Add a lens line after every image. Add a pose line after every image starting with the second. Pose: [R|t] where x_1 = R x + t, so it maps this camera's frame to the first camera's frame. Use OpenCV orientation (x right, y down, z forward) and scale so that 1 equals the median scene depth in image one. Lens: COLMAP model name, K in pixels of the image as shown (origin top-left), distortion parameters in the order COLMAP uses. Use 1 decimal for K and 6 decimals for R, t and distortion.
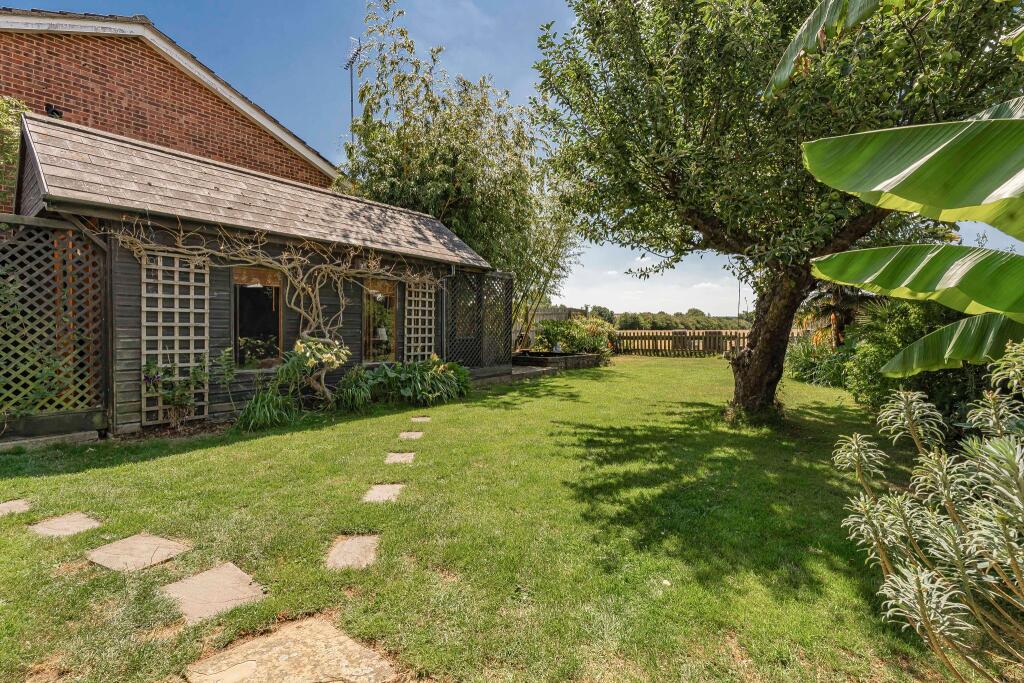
lens RADIAL K [[467.7, 0, 515.3], [0, 467.7, 336.6], [0, 0, 1]] dist [0.000526, 0.000506]
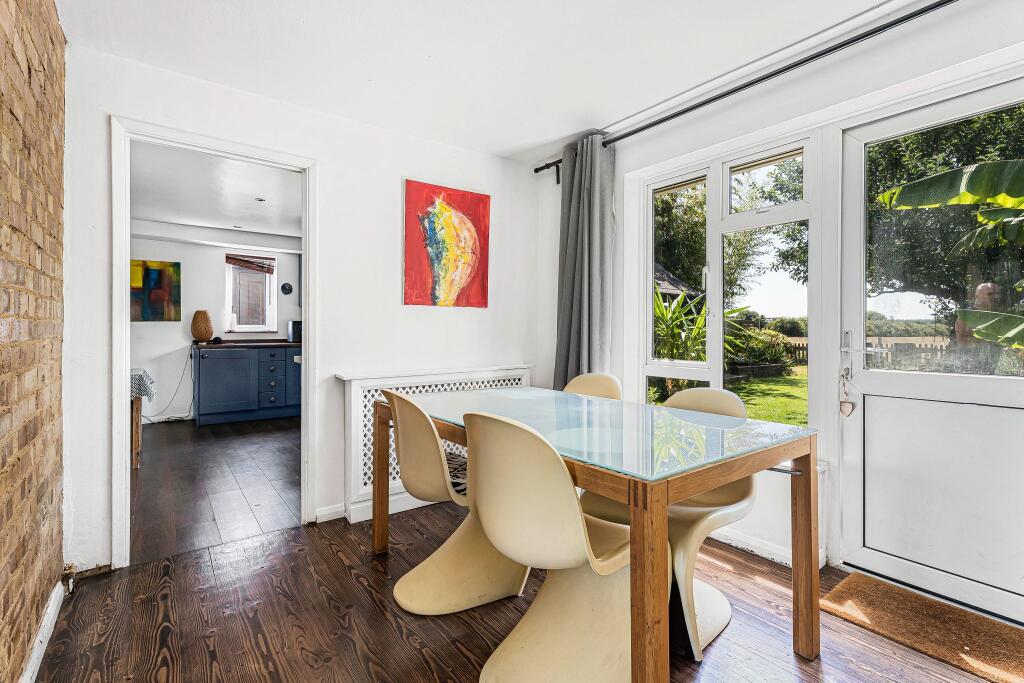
lens RADIAL K [[467.7, 0, 507.1], [0, 467.7, 337.8], [0, 0, 1]] dist [0.000526, 0.000506]
pose [[0.956707, 0.000210, -0.291053, -0.116856], [-0.003204, 0.999947, -0.009808, -0.012475], [0.291036, 0.010316, 0.956657, -0.245858]]
